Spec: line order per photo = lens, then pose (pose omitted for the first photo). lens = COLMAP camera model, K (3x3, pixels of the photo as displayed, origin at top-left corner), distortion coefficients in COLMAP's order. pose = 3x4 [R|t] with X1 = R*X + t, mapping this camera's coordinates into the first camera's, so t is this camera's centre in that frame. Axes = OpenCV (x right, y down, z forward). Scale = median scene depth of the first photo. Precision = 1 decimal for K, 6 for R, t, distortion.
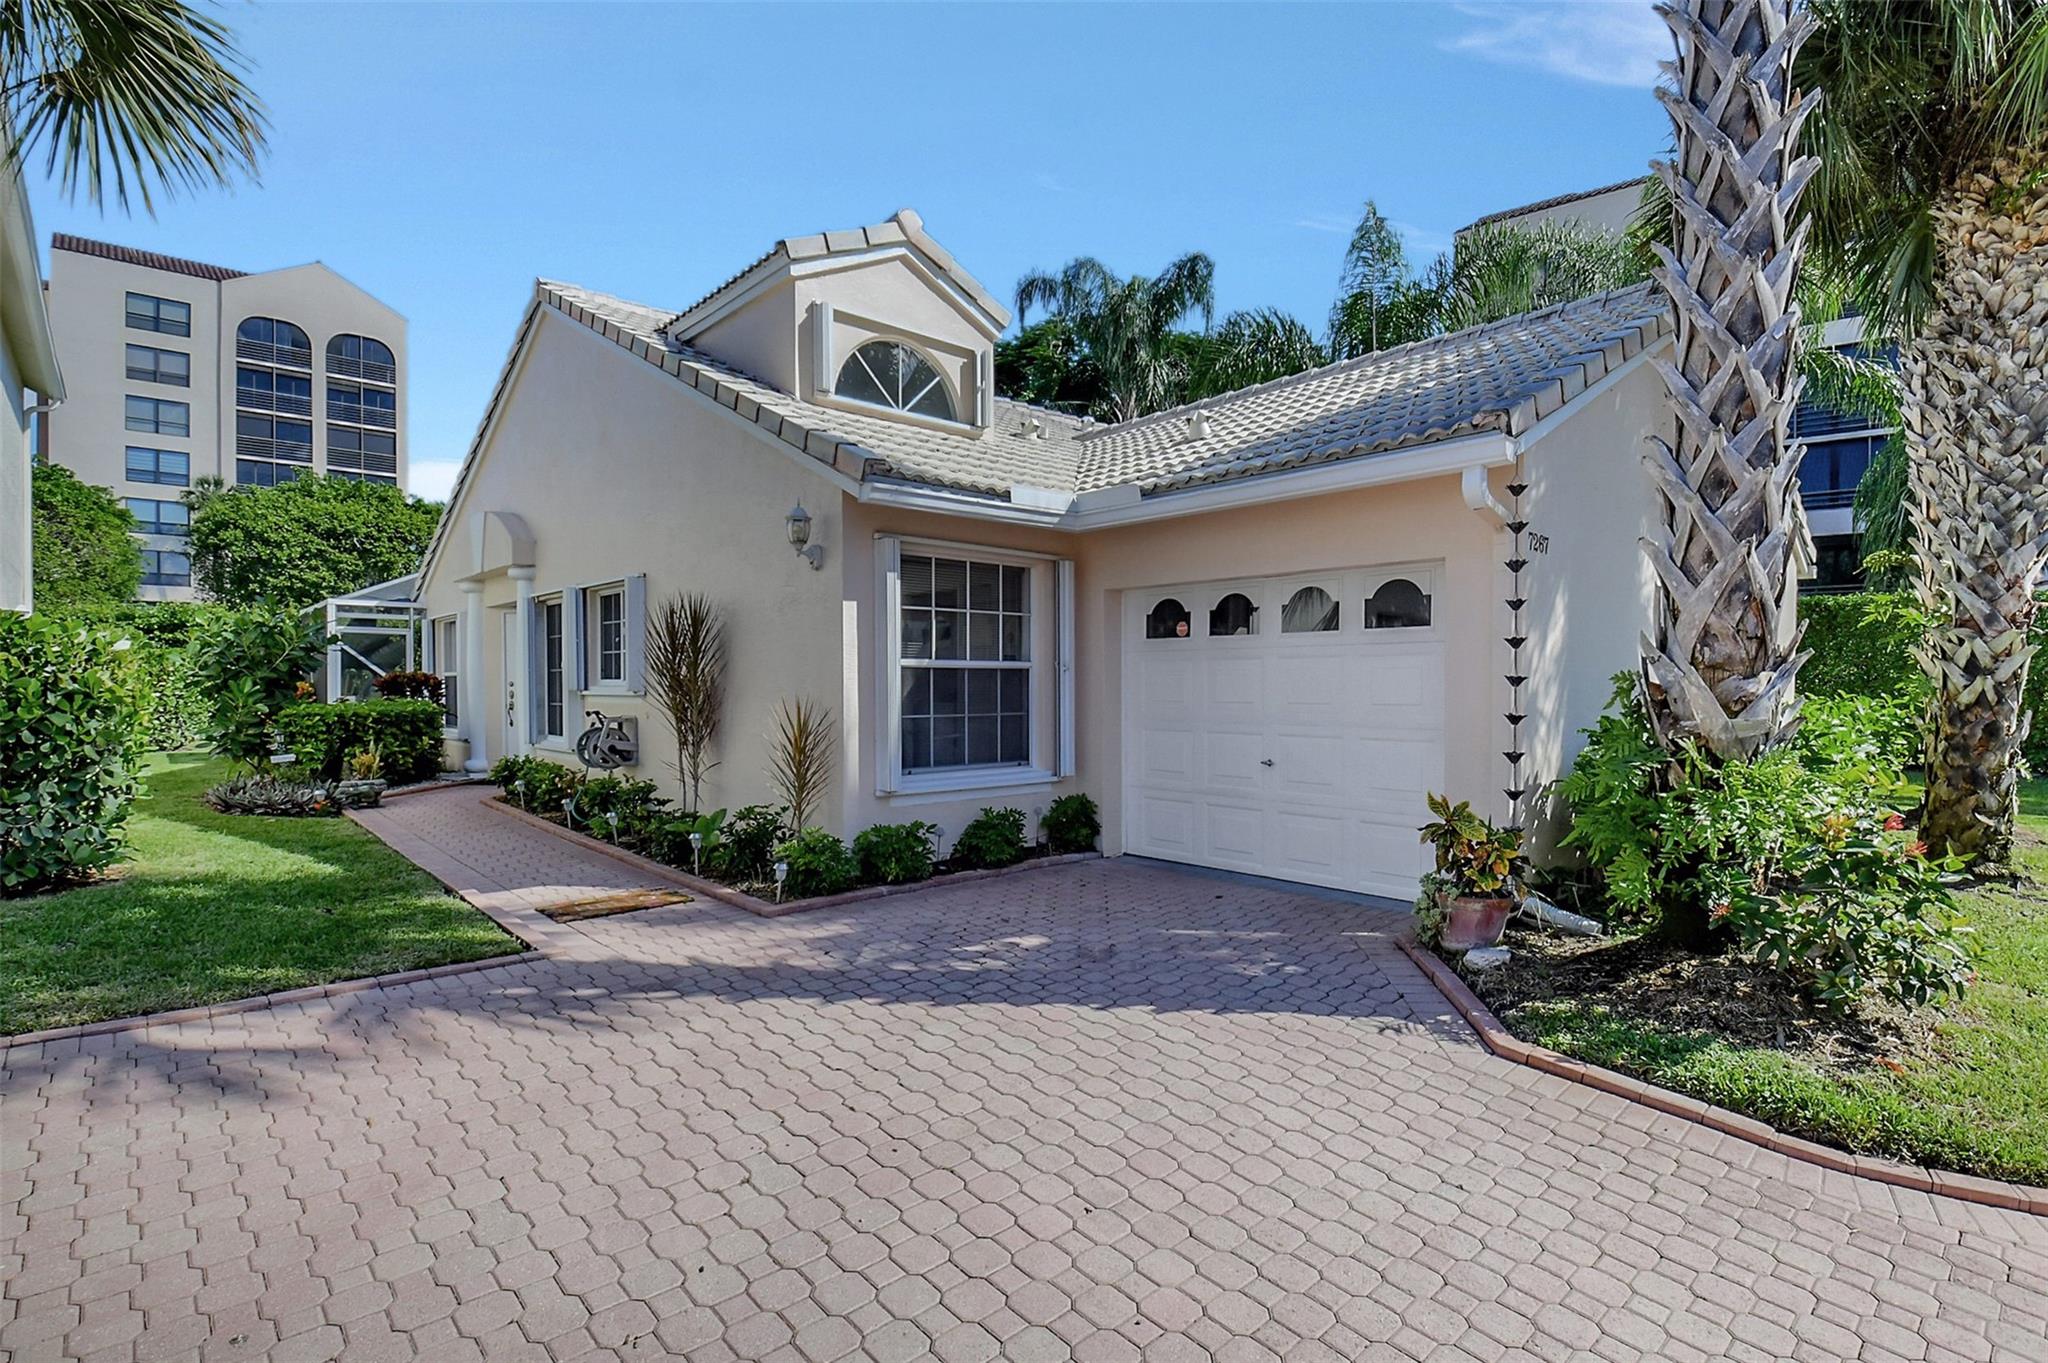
lens RADIAL K [[925.4, 0, 1019.3], [0, 925.4, 685.4], [0, 0, 1]] dist [0.002284, -0.015896]
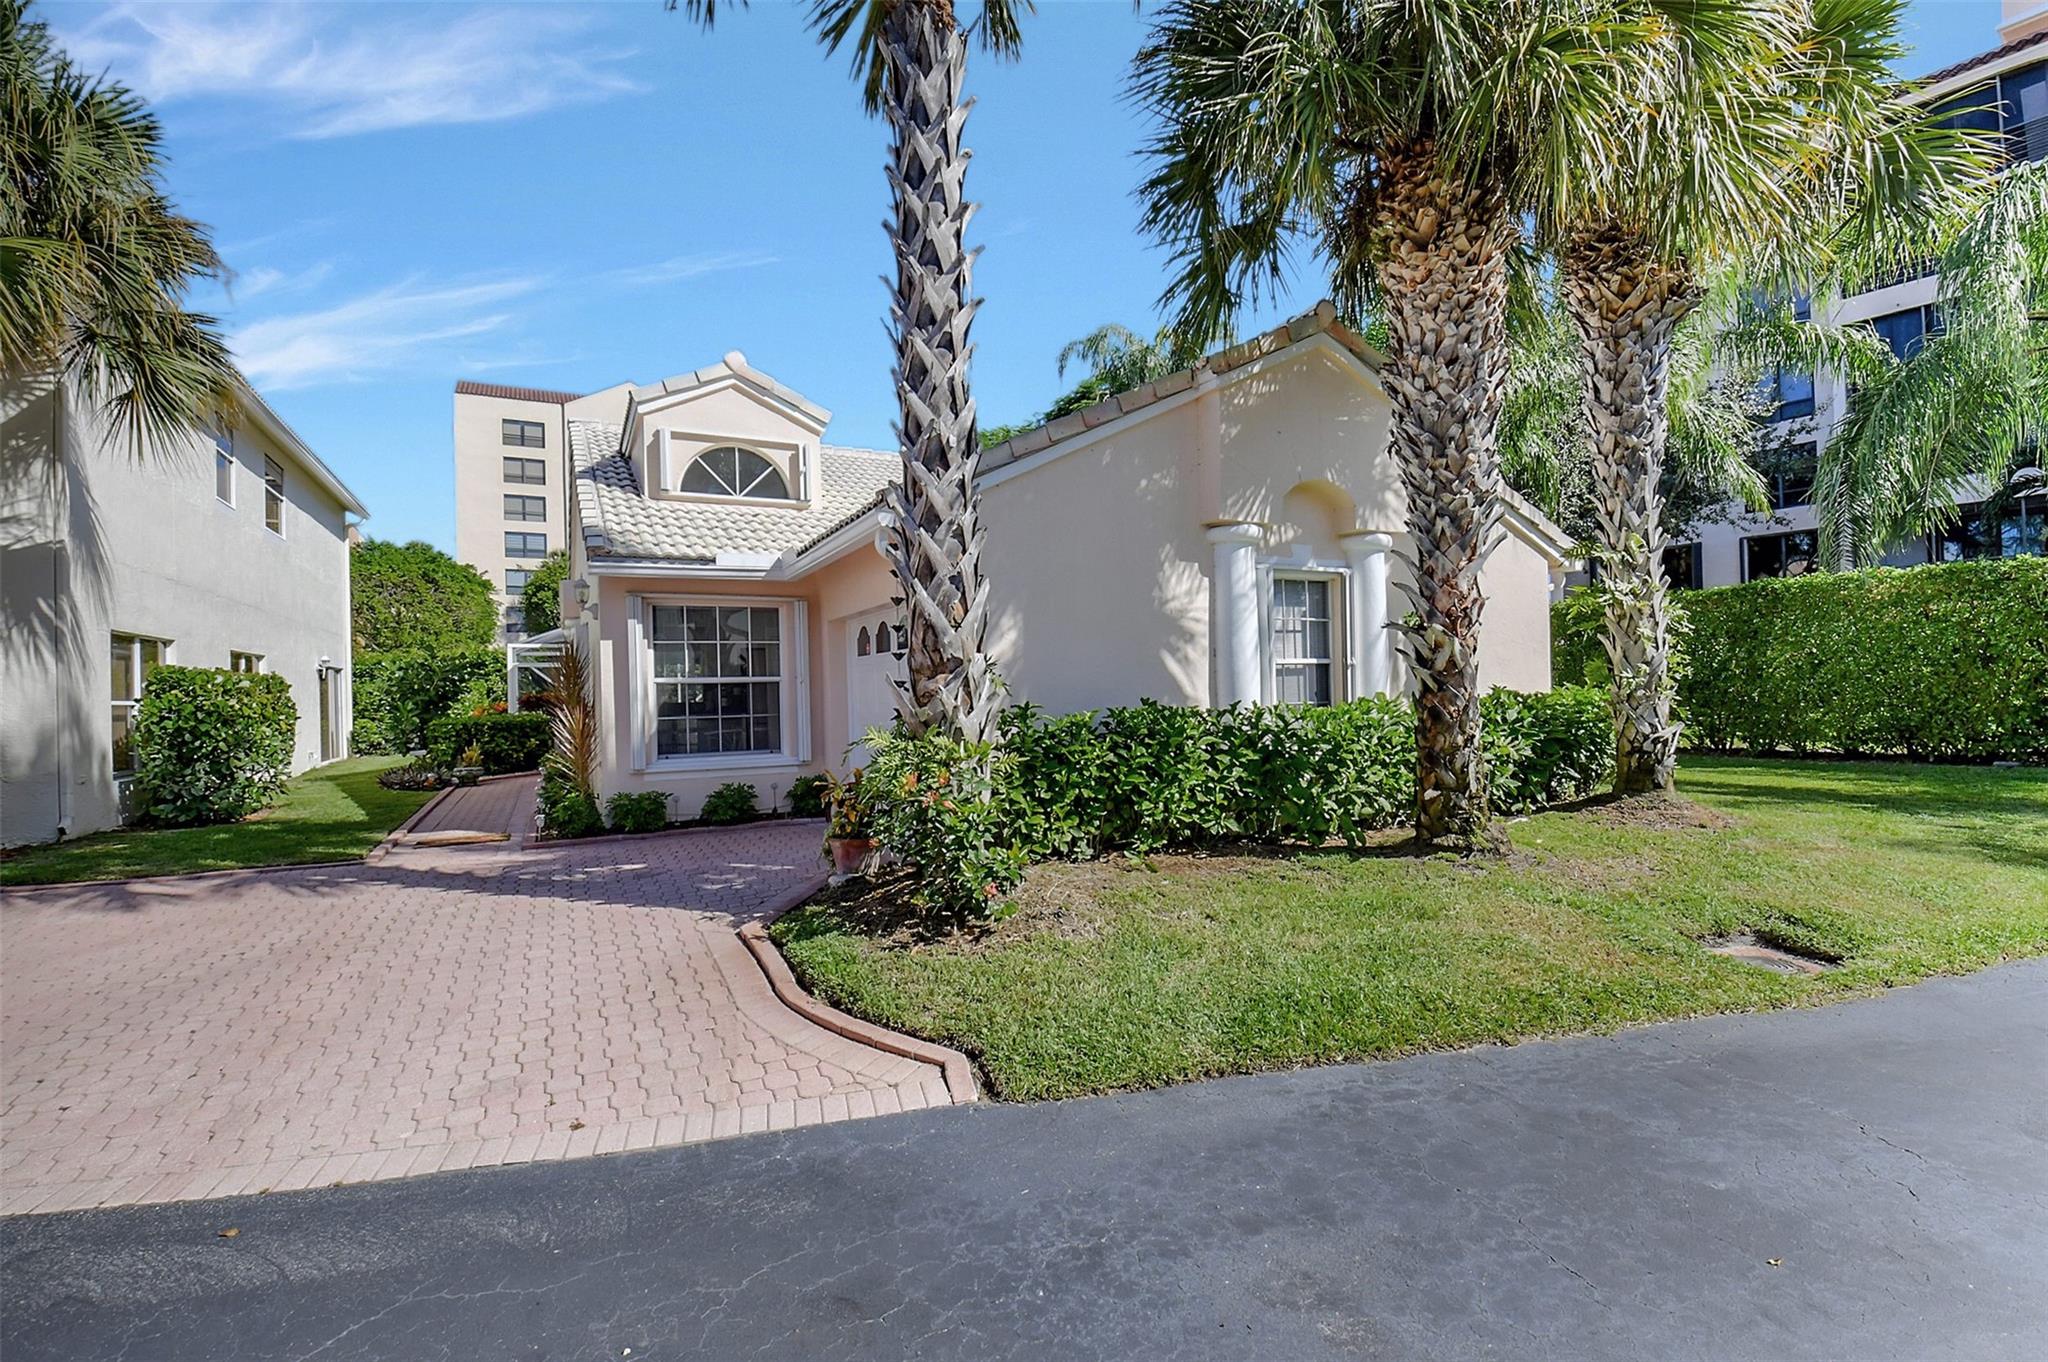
lens RADIAL K [[850.8, 0, 1025.3], [0, 850.8, 673.1], [0, 0, 1]] dist [-0.001344, -0.011228]
pose [[0.964292, -0.030403, -0.263091, 0.693071], [0.024306, 0.999356, -0.026401, 0.011089], [0.263724, 0.019064, 0.964410, -0.113240]]
